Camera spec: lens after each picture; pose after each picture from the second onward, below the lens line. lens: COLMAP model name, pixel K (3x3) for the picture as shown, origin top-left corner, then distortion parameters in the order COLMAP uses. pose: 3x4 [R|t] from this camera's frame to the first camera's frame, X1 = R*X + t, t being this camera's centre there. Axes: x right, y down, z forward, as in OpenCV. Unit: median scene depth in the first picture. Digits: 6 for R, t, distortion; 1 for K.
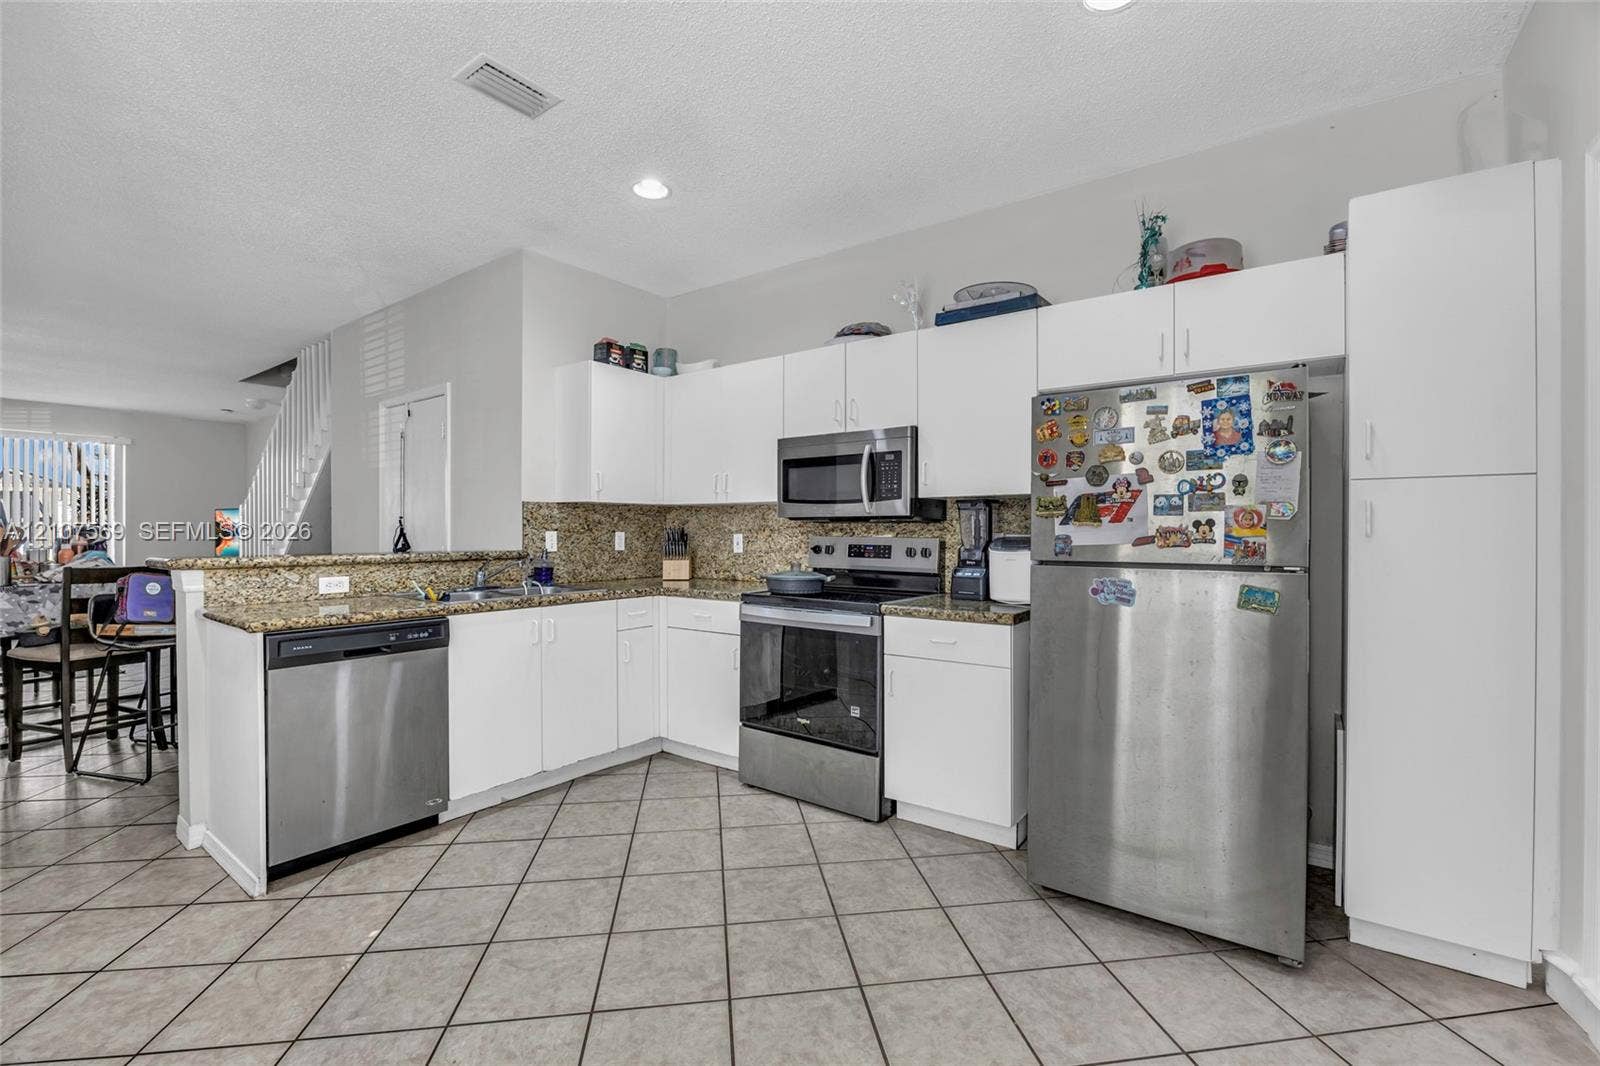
lens RADIAL K [[689.1, 0, 802.7], [0, 689.1, 530.5], [0, 0, 1]] dist [-0.008376, -0.000053]
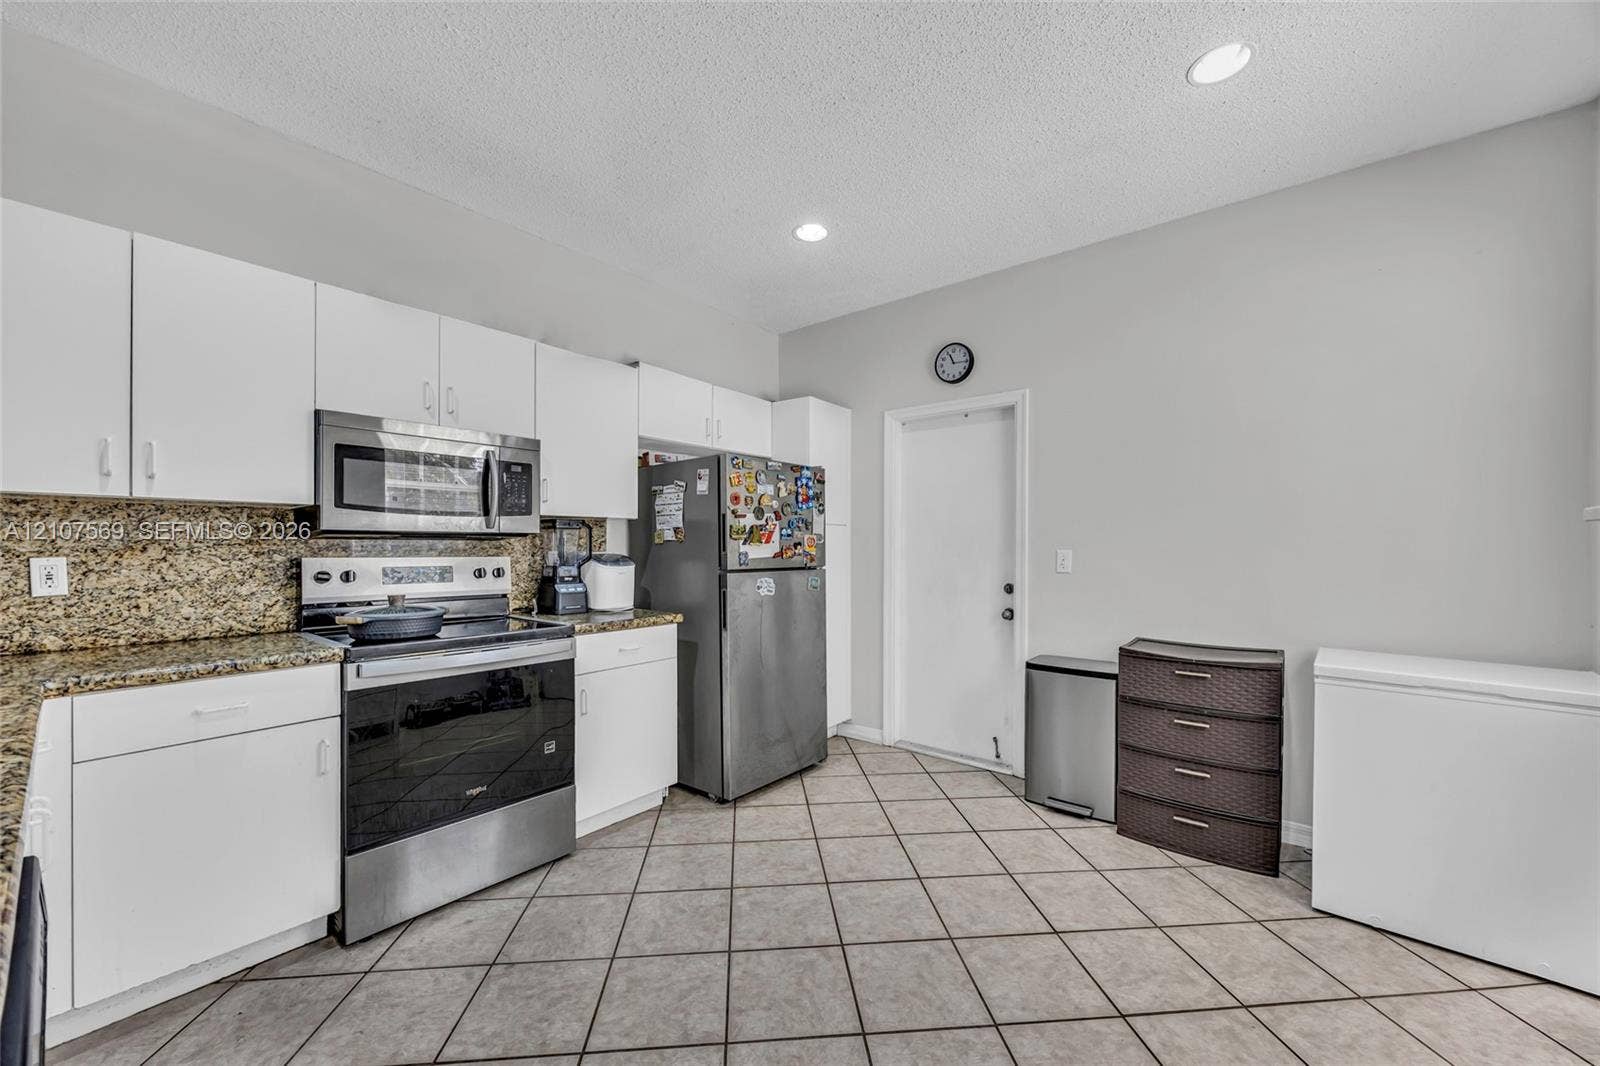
lens RADIAL K [[623.9, 0, 797.6], [0, 623.9, 547.0], [0, 0, 1]] dist [0.002626, -0.000071]
pose [[0.047654, -0.001303, 0.998863, -0.829814], [0.000453, 0.999999, 0.001282, -0.004331], [-0.998864, 0.000391, 0.047655, 0.715195]]
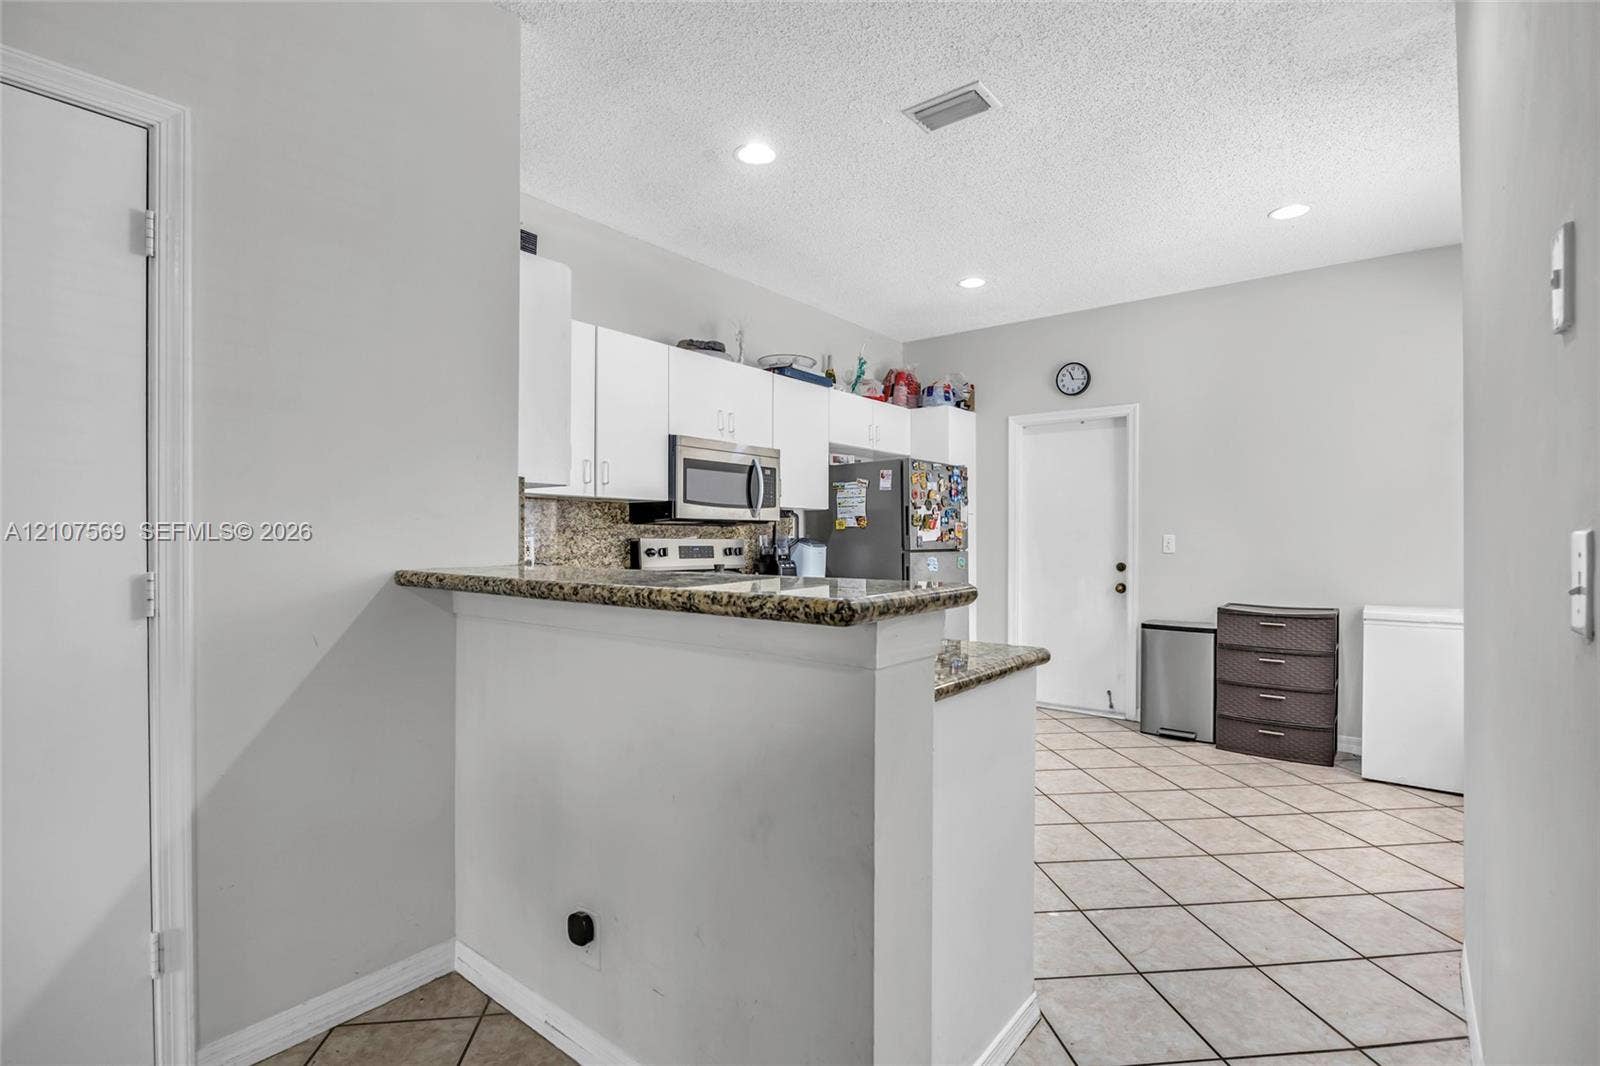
lens RADIAL K [[749.3, 0, 802.7], [0, 749.3, 536.8], [0, 0, 1]] dist [-0.005482, 0.000076]
pose [[0.033152, 0.001090, 0.999450, -1.440588], [-0.000357, 0.999999, -0.001079, 0.010419], [-0.999450, -0.000321, 0.033152, 1.087440]]
